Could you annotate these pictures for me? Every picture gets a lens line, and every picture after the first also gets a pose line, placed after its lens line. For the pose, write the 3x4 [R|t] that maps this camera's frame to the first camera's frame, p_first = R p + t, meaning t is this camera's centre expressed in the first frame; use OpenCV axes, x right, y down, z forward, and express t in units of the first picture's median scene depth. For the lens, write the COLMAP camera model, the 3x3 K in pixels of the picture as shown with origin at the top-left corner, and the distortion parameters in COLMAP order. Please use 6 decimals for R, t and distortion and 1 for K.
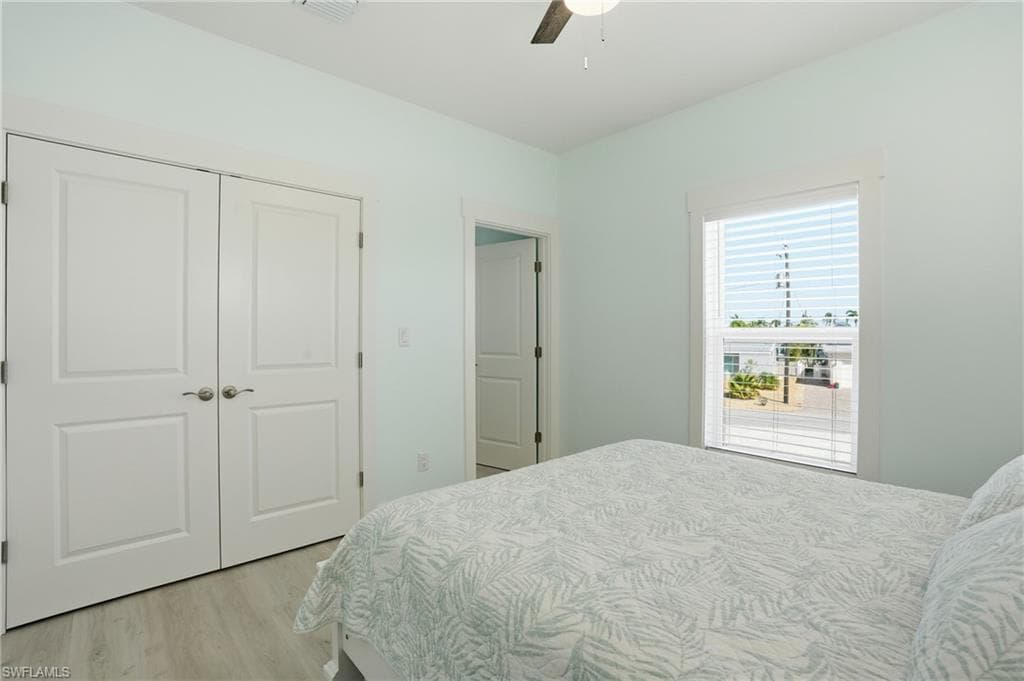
lens RADIAL K [[474.2, 0, 510.6], [0, 474.2, 337.1], [0, 0, 1]] dist [-0.069313, 0.024347]
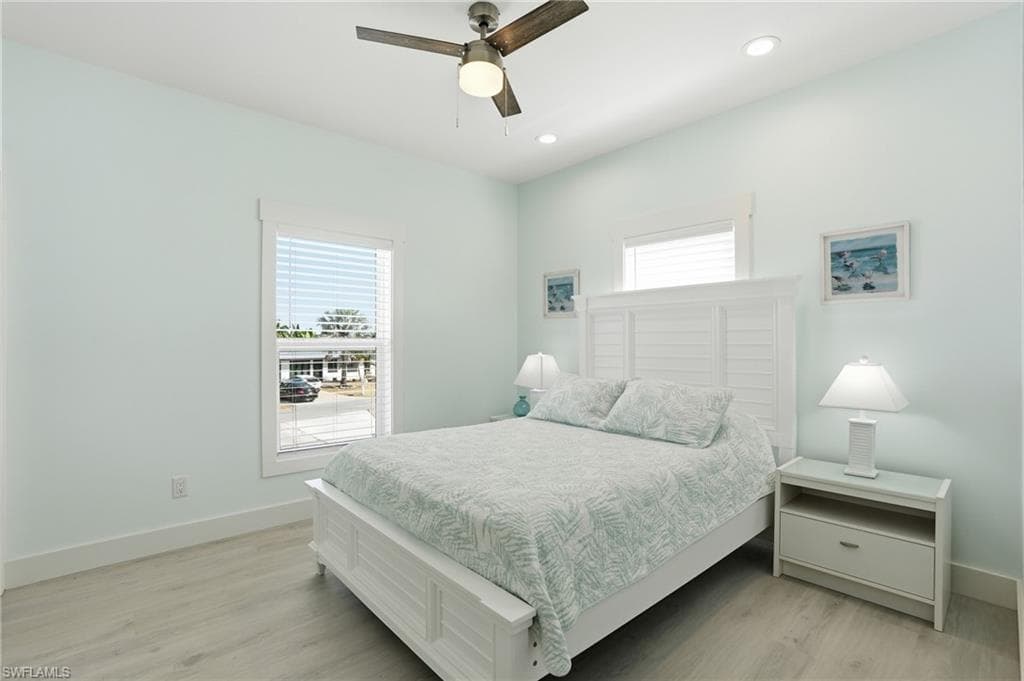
lens RADIAL K [[474.2, 0, 510.6], [0, 474.2, 337.1], [0, 0, 1]] dist [-0.069313, 0.024347]
pose [[0.013335, 0.004865, 0.999899, -1.449259], [0.014010, 0.999889, -0.005052, -0.021750], [-0.999813, 0.014076, 0.013266, 1.134387]]
